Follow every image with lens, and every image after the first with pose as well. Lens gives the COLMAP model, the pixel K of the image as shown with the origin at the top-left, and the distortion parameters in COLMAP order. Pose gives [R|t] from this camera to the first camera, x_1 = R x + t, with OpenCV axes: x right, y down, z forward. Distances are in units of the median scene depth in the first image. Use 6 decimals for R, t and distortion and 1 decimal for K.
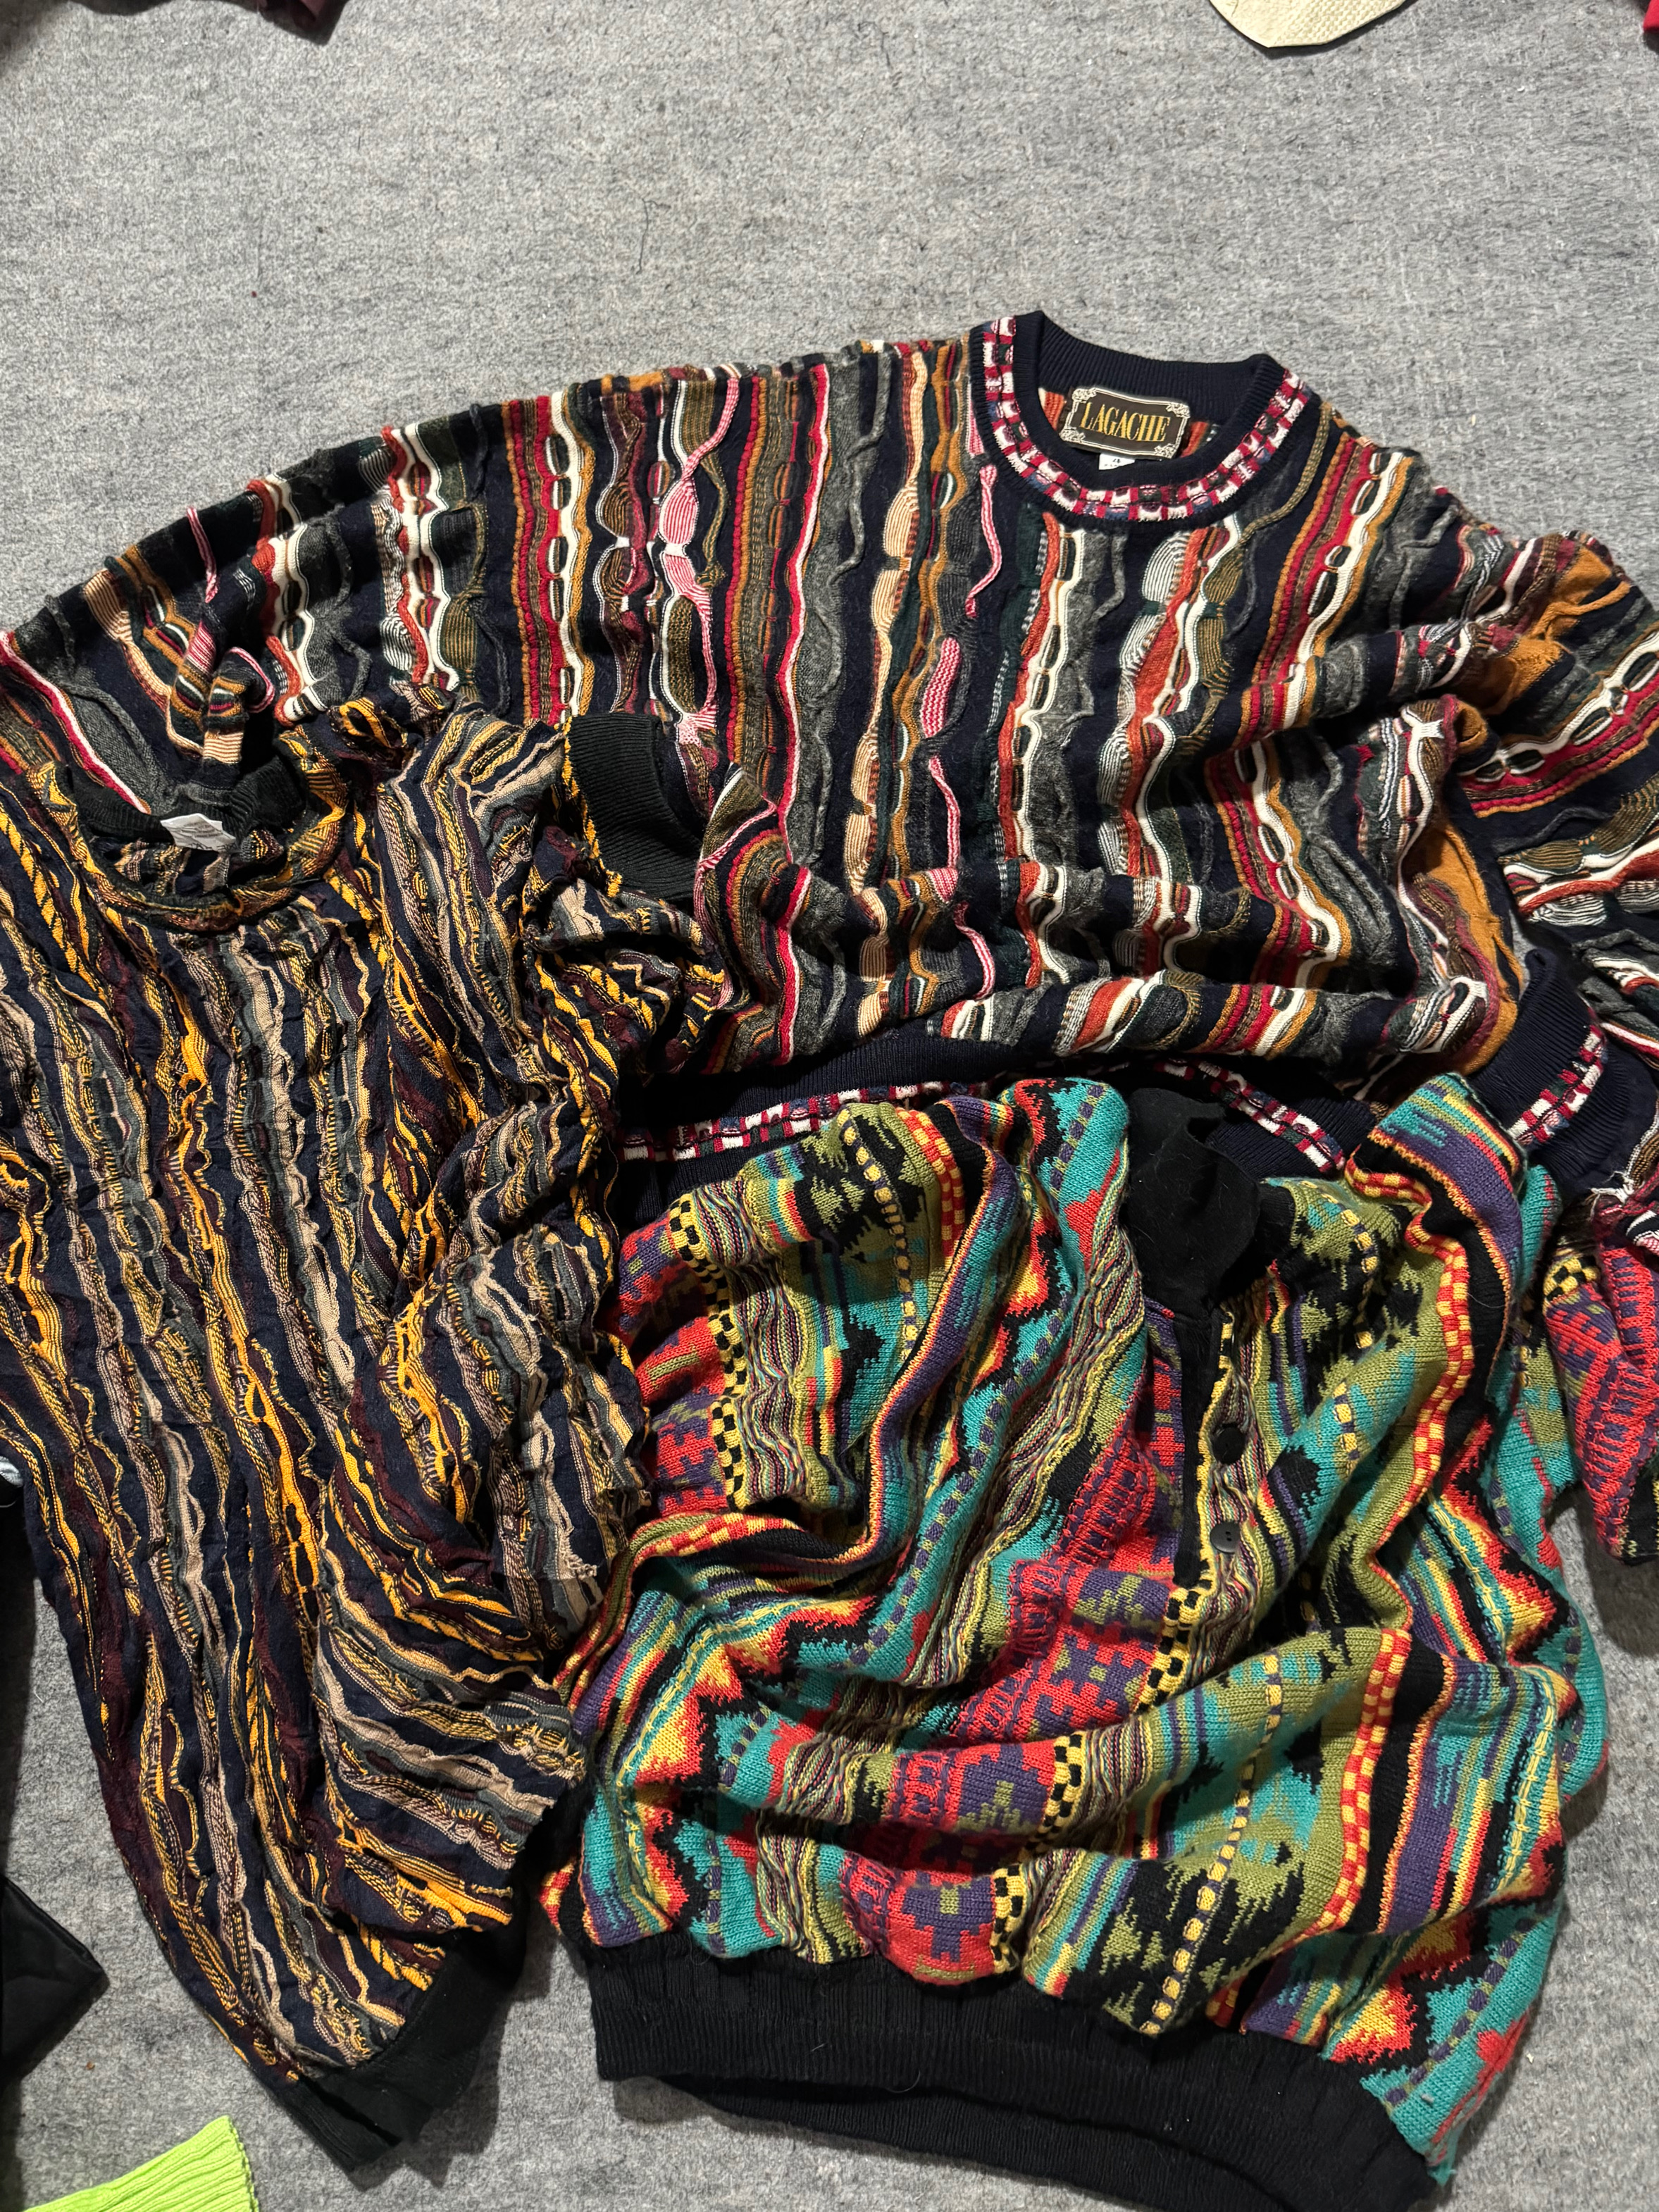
lens RADIAL K [[1768.4, 0, 829.5], [0, 1768.4, 1106.0], [0, 0, 1]] dist [0.120555, -0.351233]
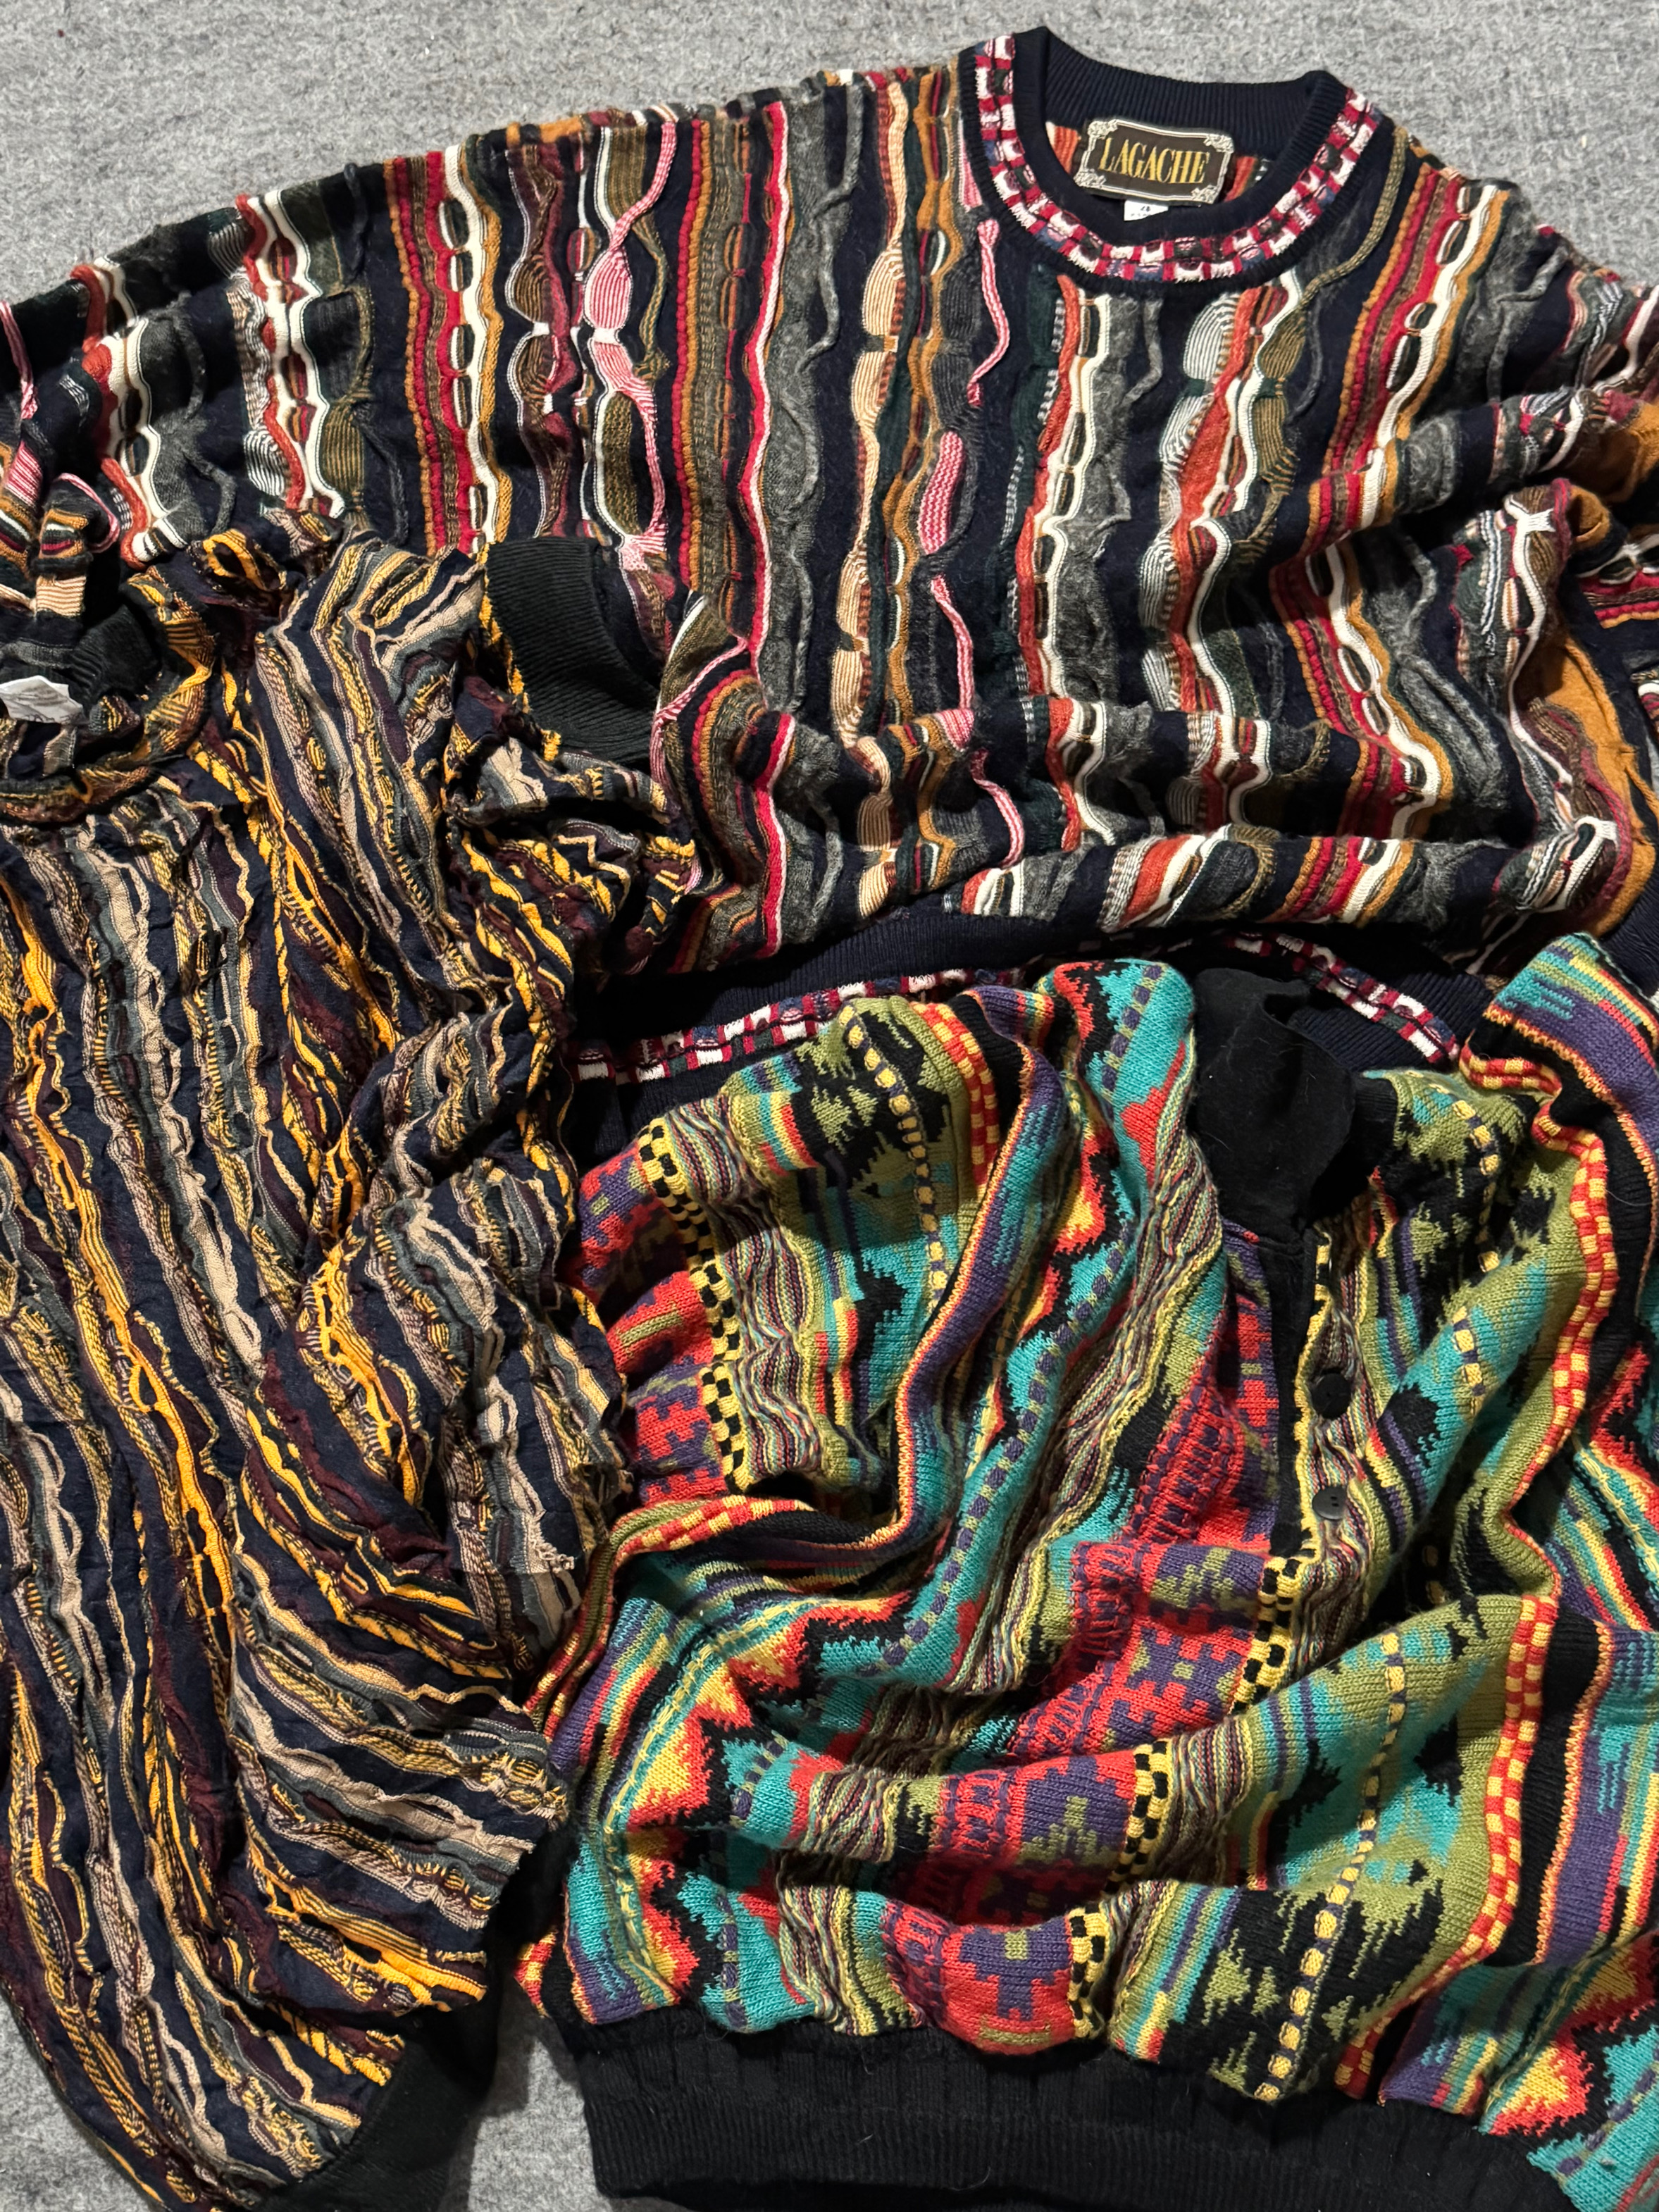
lens RADIAL K [[2746.5, 0, 829.5], [0, 2746.5, 1106.0], [0, 0, 1]] dist [0.070829, -0.094749]
pose [[0.998947, -0.039712, 0.022975, -0.030716], [0.040350, 0.998794, -0.027986, 0.083214], [-0.021836, 0.028884, 0.999344, -0.266230]]
